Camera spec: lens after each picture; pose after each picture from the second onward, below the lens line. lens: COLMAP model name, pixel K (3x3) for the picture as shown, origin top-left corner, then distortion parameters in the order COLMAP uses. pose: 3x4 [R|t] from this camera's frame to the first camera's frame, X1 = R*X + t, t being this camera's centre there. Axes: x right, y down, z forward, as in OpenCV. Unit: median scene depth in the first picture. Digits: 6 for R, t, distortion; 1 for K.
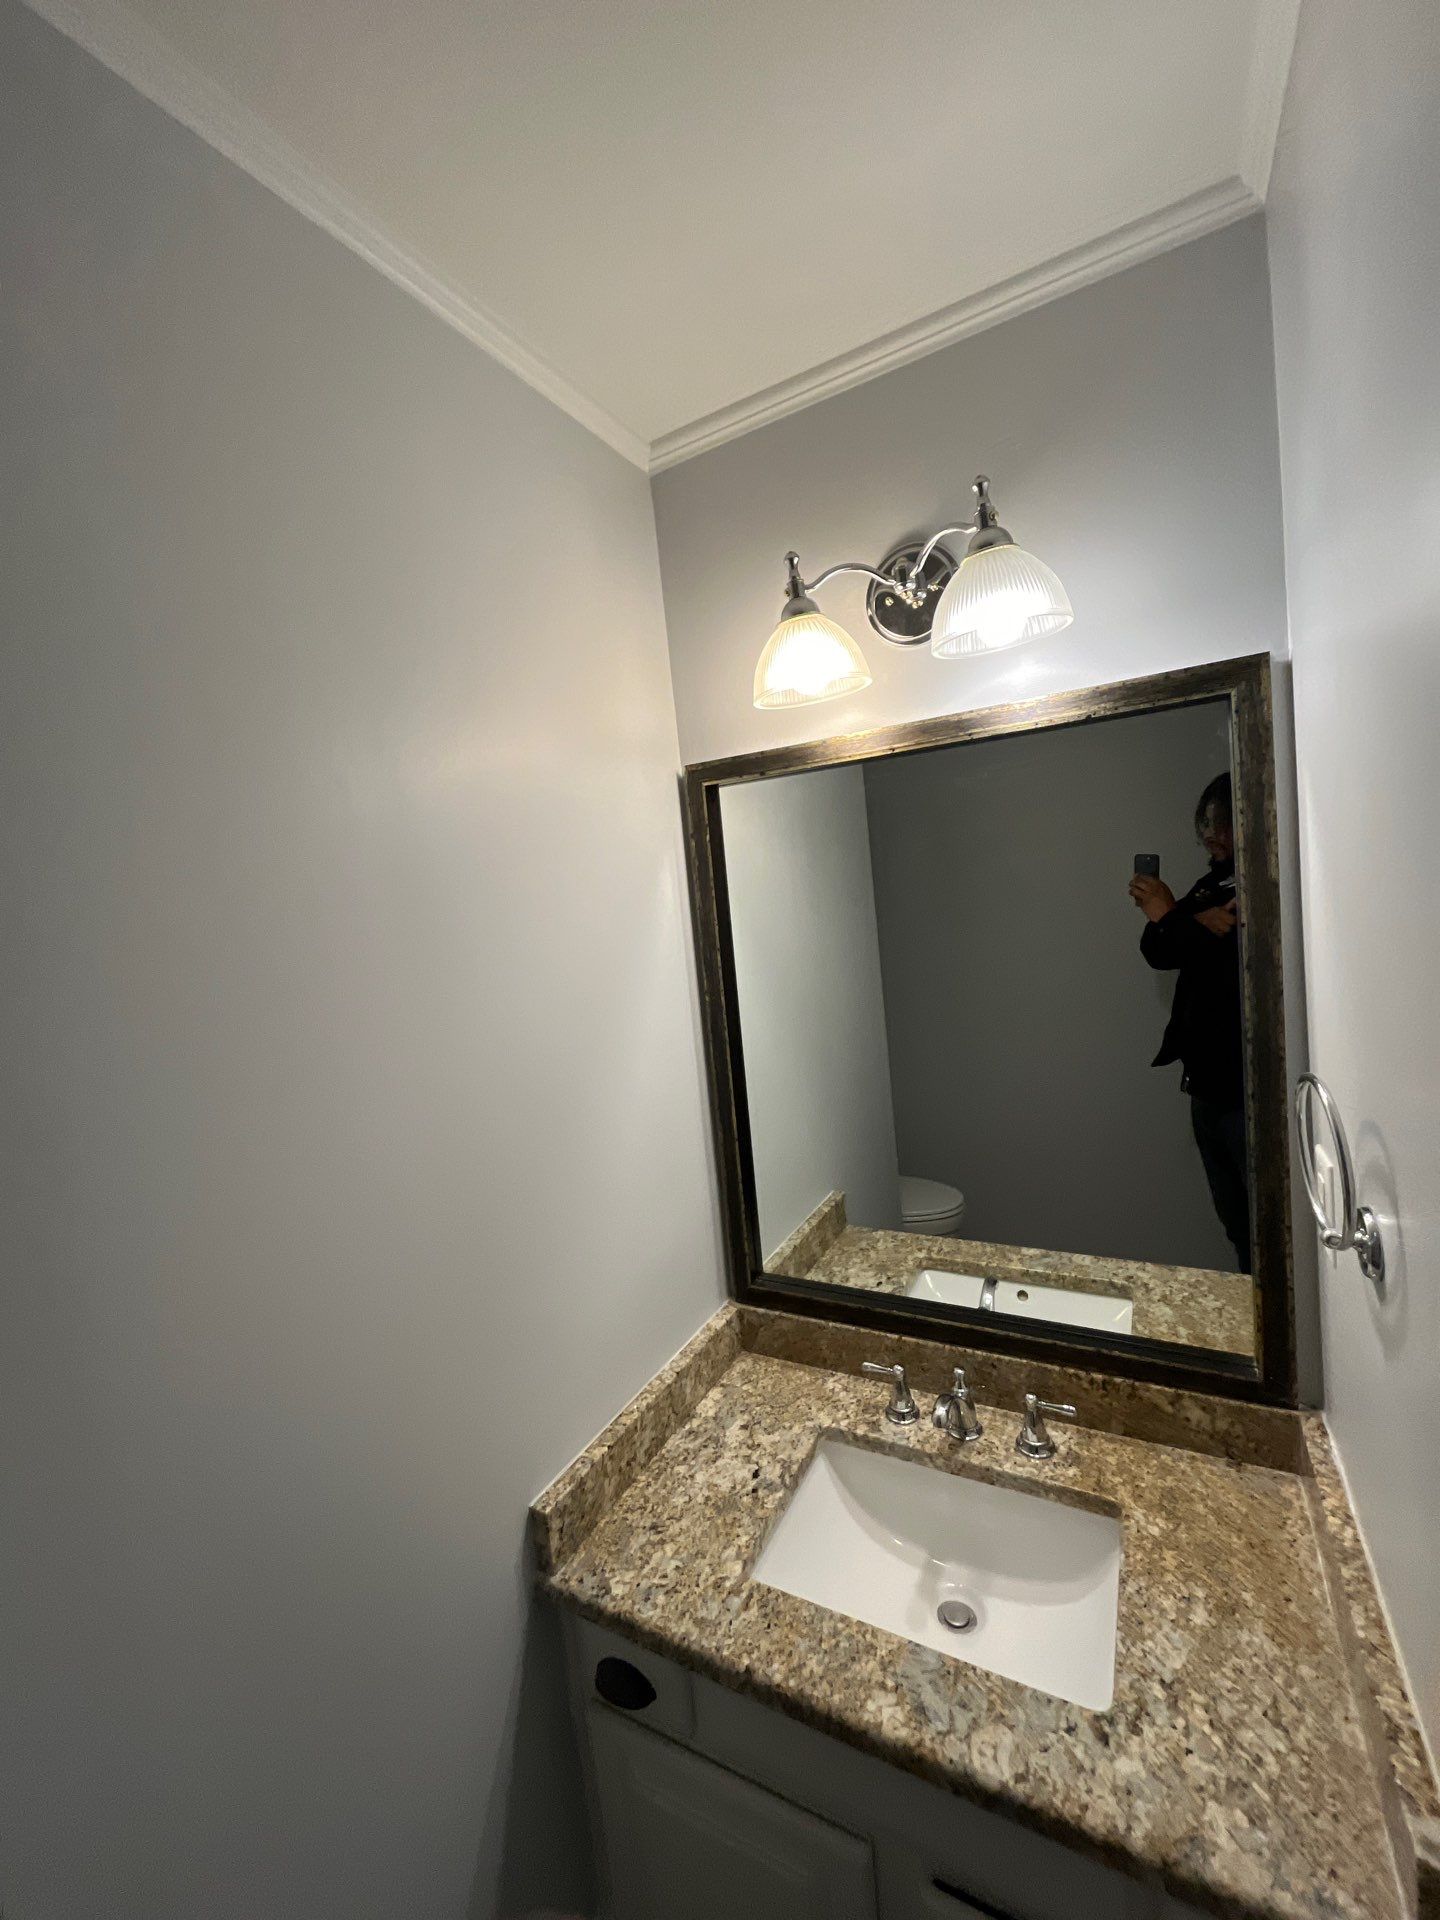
lens RADIAL K [[771.9, 0, 721.3], [0, 771.9, 953.6], [0, 0, 1]] dist [-0.003340, -0.001060]
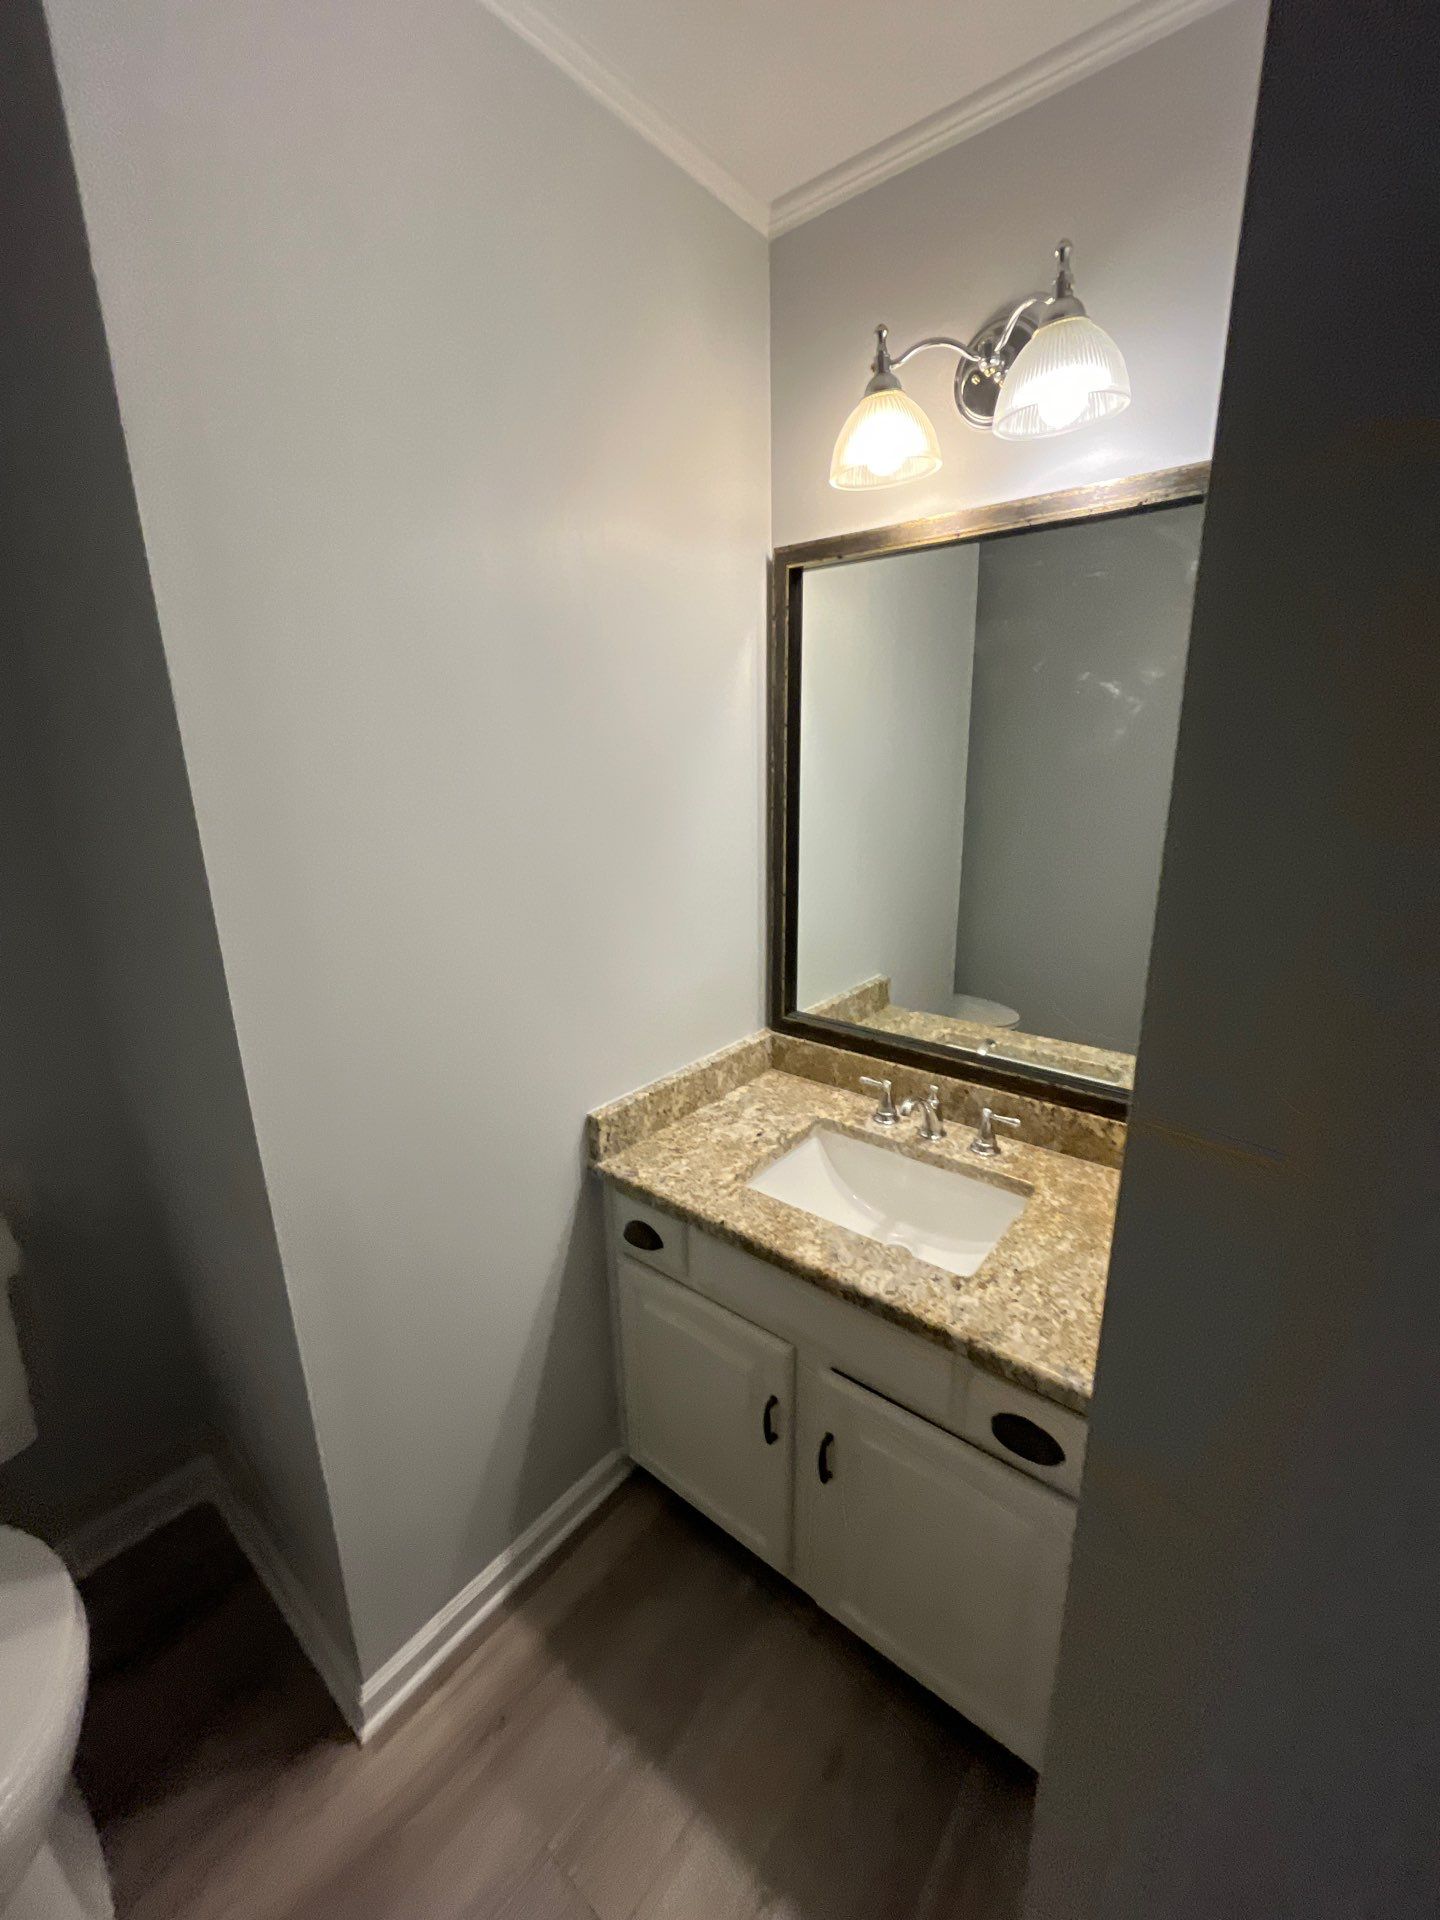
lens RADIAL K [[771.9, 0, 721.6], [0, 771.9, 955.3], [0, 0, 1]] dist [-0.003340, -0.001060]
pose [[0.981265, 0.124599, -0.146950, 0.138336], [-0.092955, 0.974261, 0.205365, 0.122861], [0.168756, -0.187858, 0.967590, -0.215319]]
